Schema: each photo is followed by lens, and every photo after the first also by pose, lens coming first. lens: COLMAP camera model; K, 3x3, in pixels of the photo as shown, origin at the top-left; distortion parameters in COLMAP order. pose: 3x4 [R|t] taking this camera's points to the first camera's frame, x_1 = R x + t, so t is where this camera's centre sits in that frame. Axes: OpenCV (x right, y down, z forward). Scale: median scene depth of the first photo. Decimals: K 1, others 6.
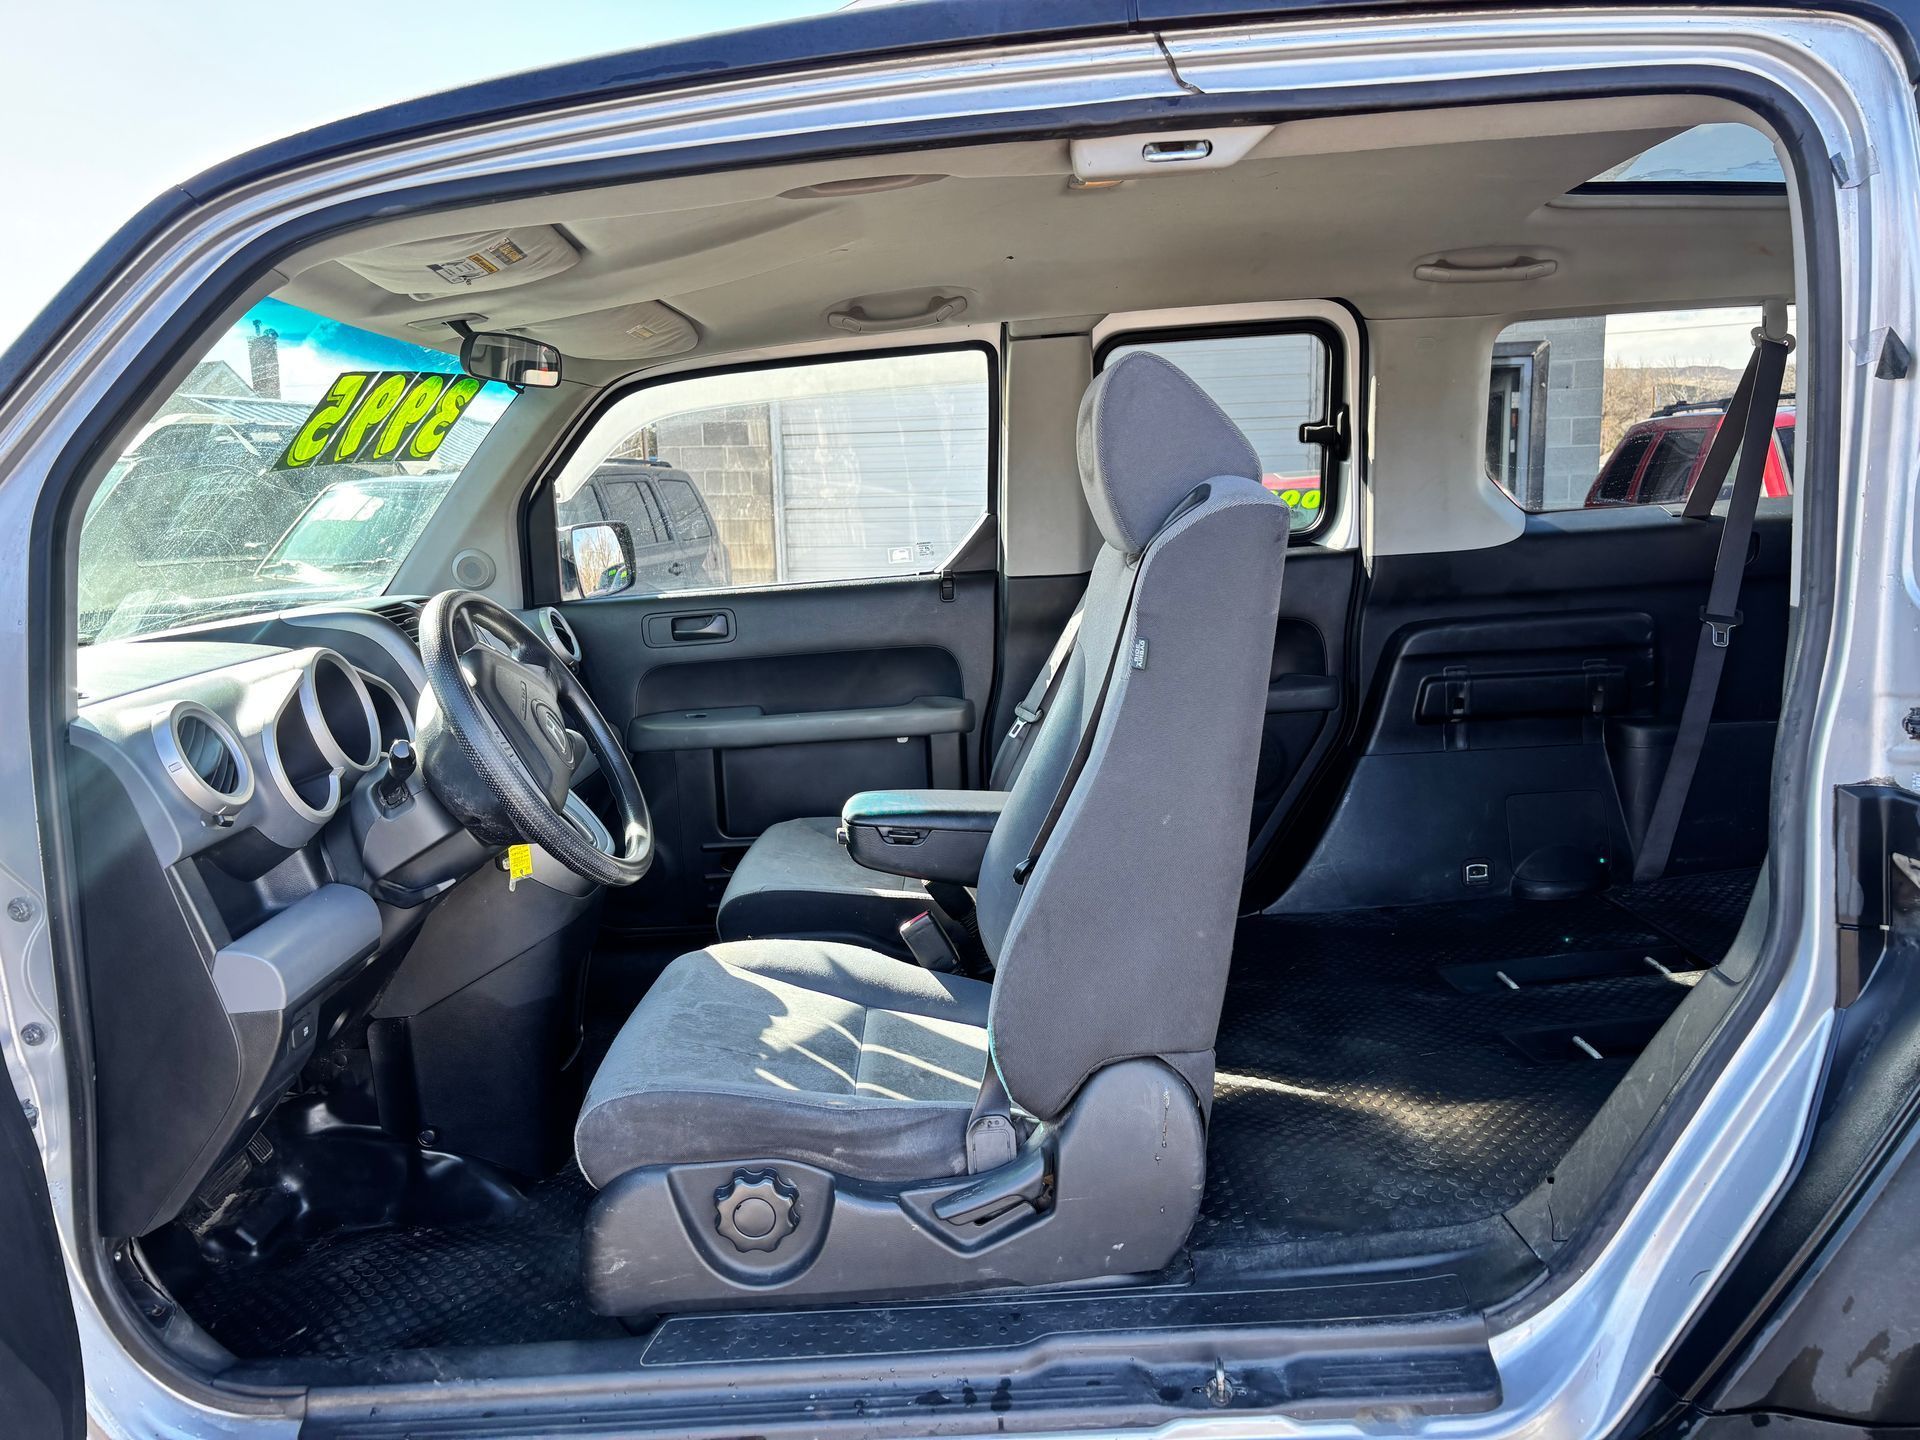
lens RADIAL K [[1437.8, 0, 956.9], [0, 1437.8, 707.8], [0, 0, 1]] dist [0.006443, -0.055655]
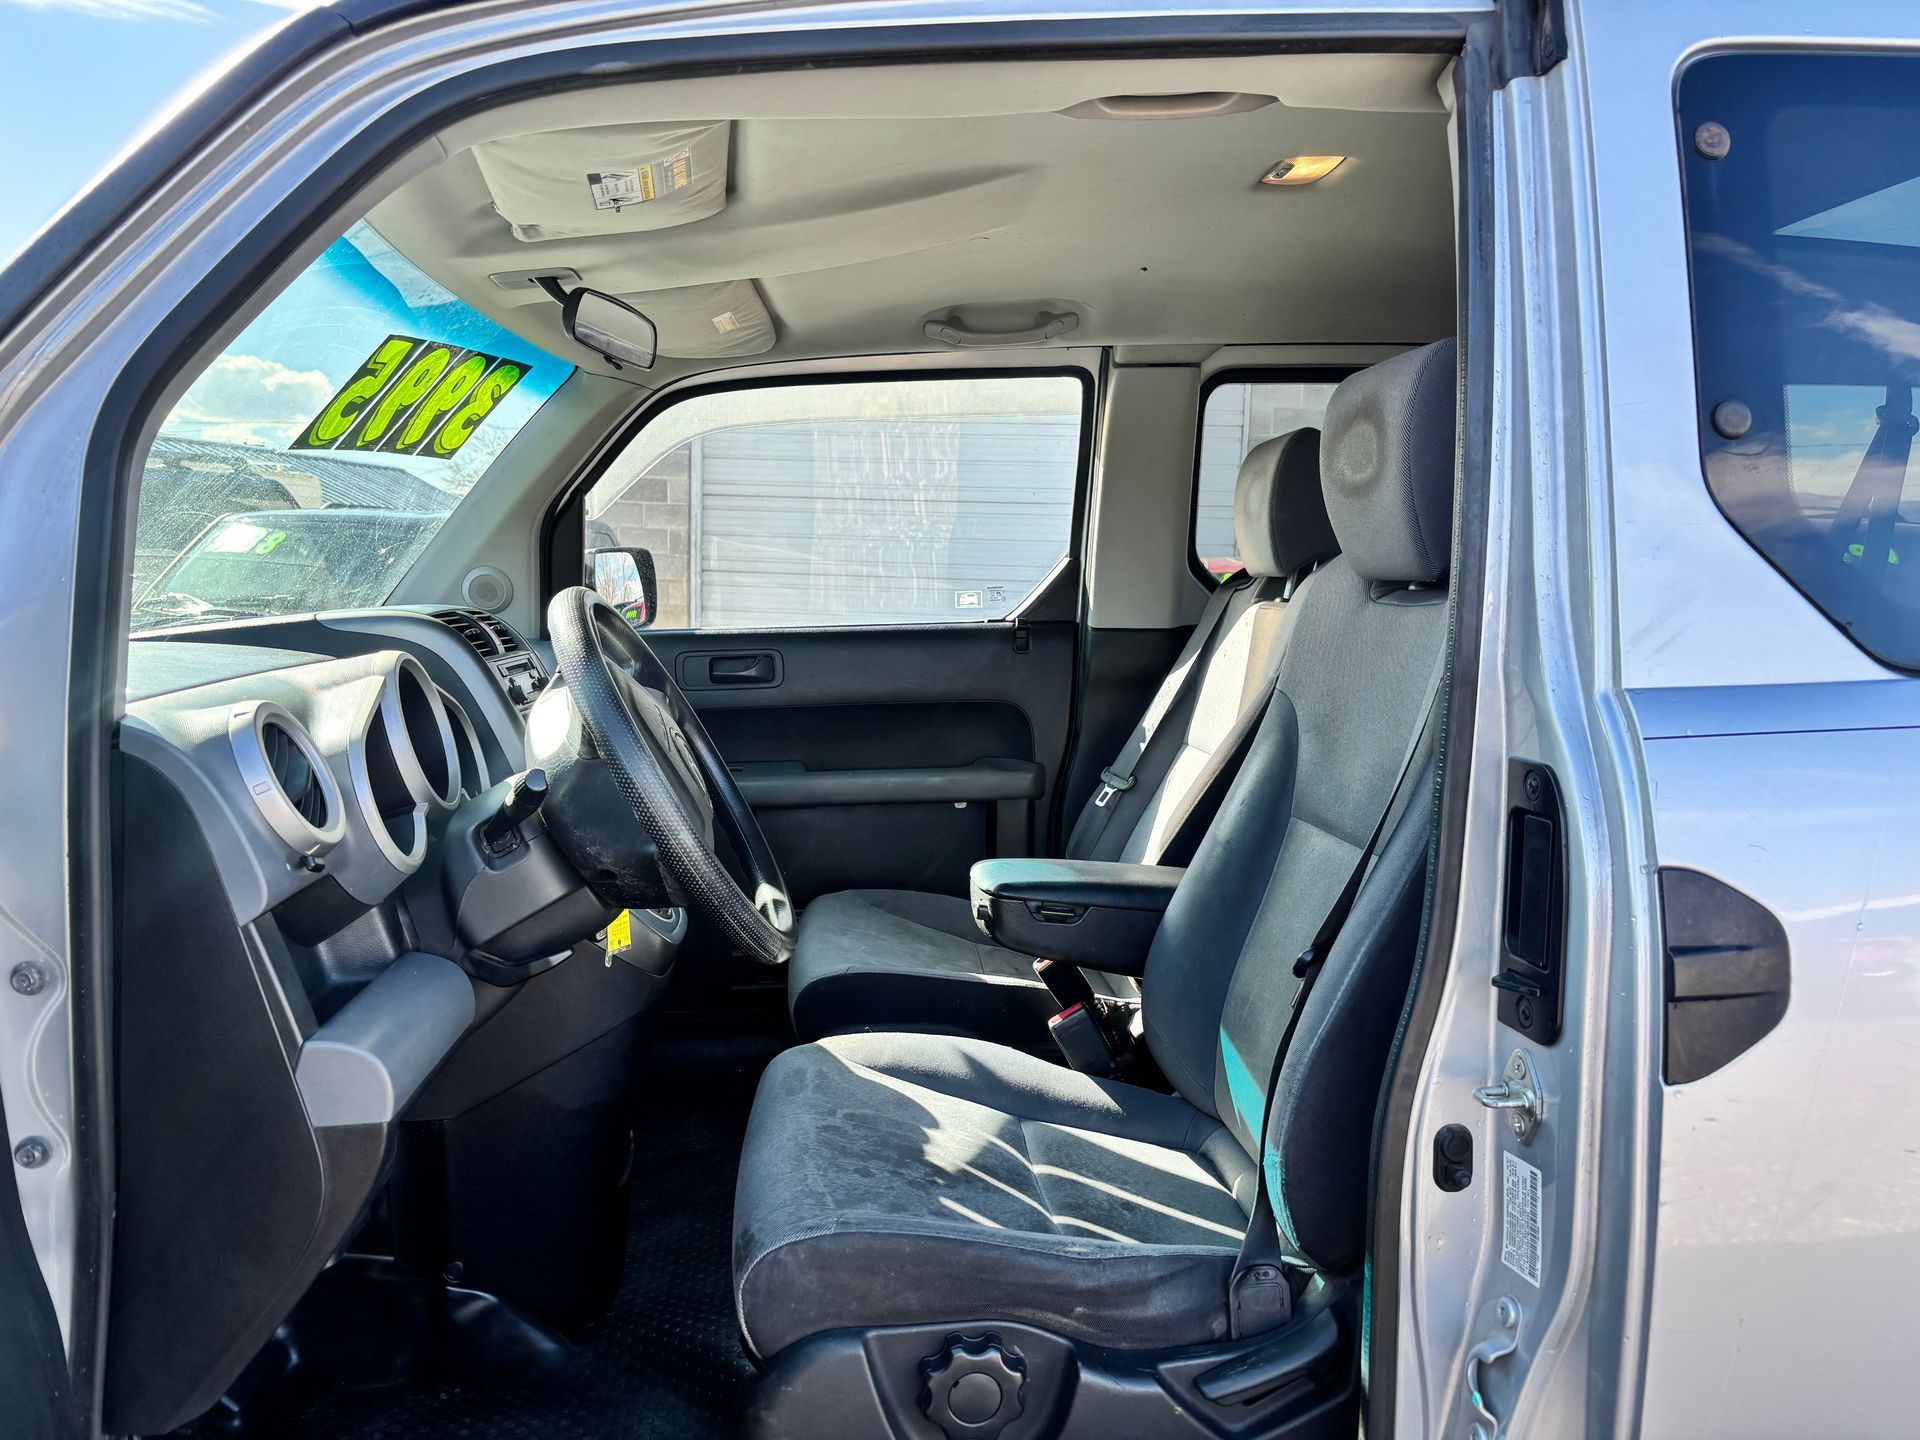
lens RADIAL K [[1436.7, 0, 960.0], [0, 1436.7, 720.0], [0, 0, 1]] dist [0.022212, -0.064779]
pose [[0.994726, 0.042183, 0.093496, -0.195761], [-0.037550, 0.998004, -0.050772, 0.023065], [-0.095451, 0.046994, 0.994324, 0.172440]]
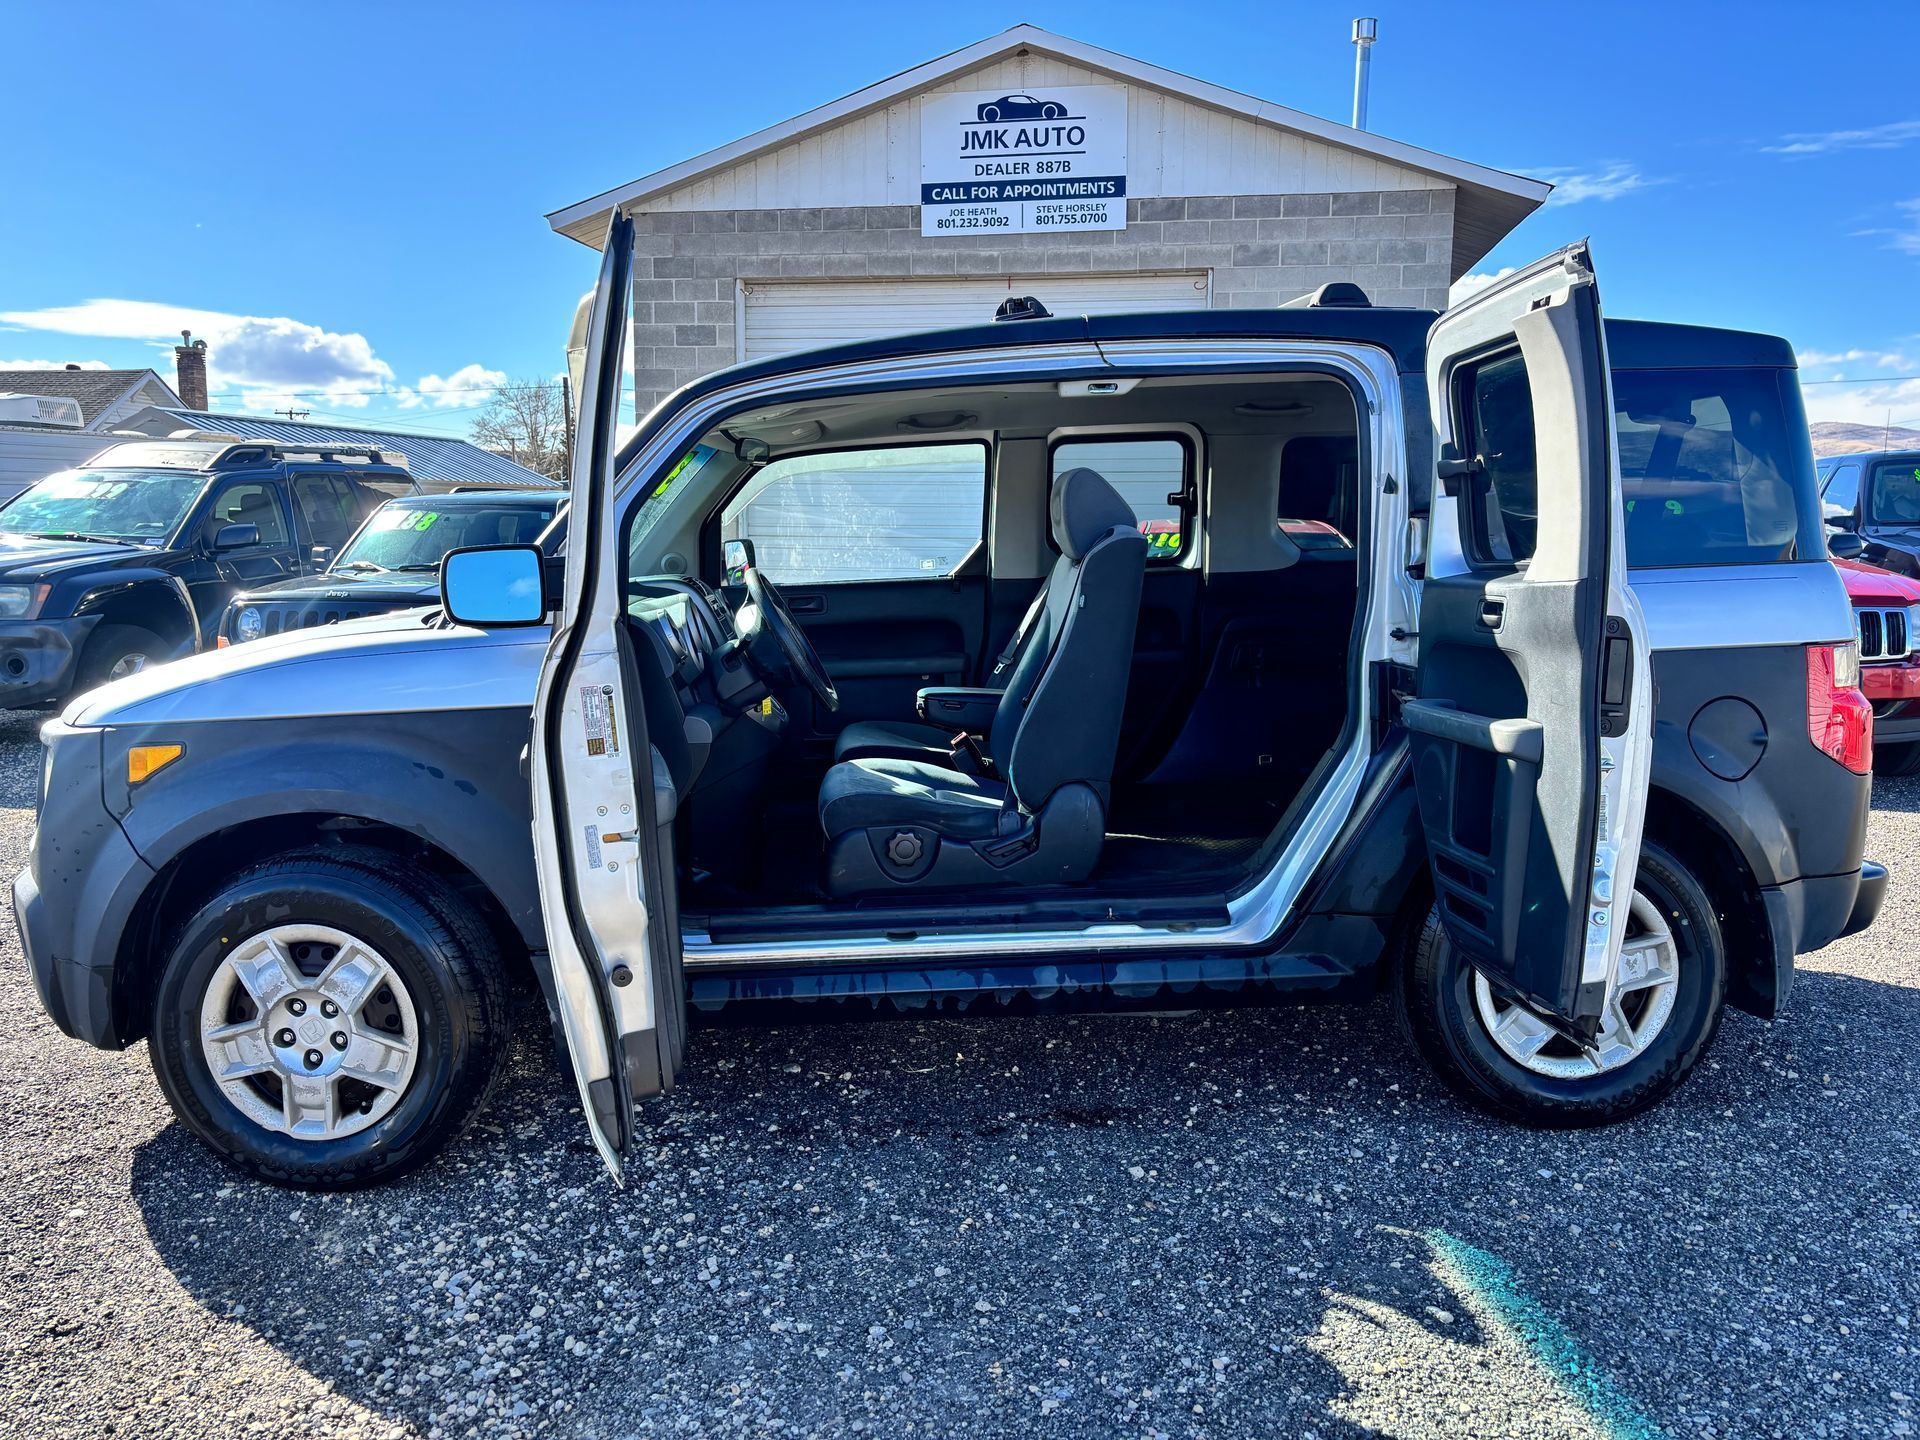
lens RADIAL K [[1472.4, 0, 960.0], [0, 1472.4, 720.0], [0, 0, 1]] dist [0.044803, -0.049394]
pose [[0.997259, 0.023215, 0.070254, -0.182687], [-0.021975, 0.999589, -0.018384, 0.159715], [-0.070652, 0.016790, 0.997360, -1.069255]]
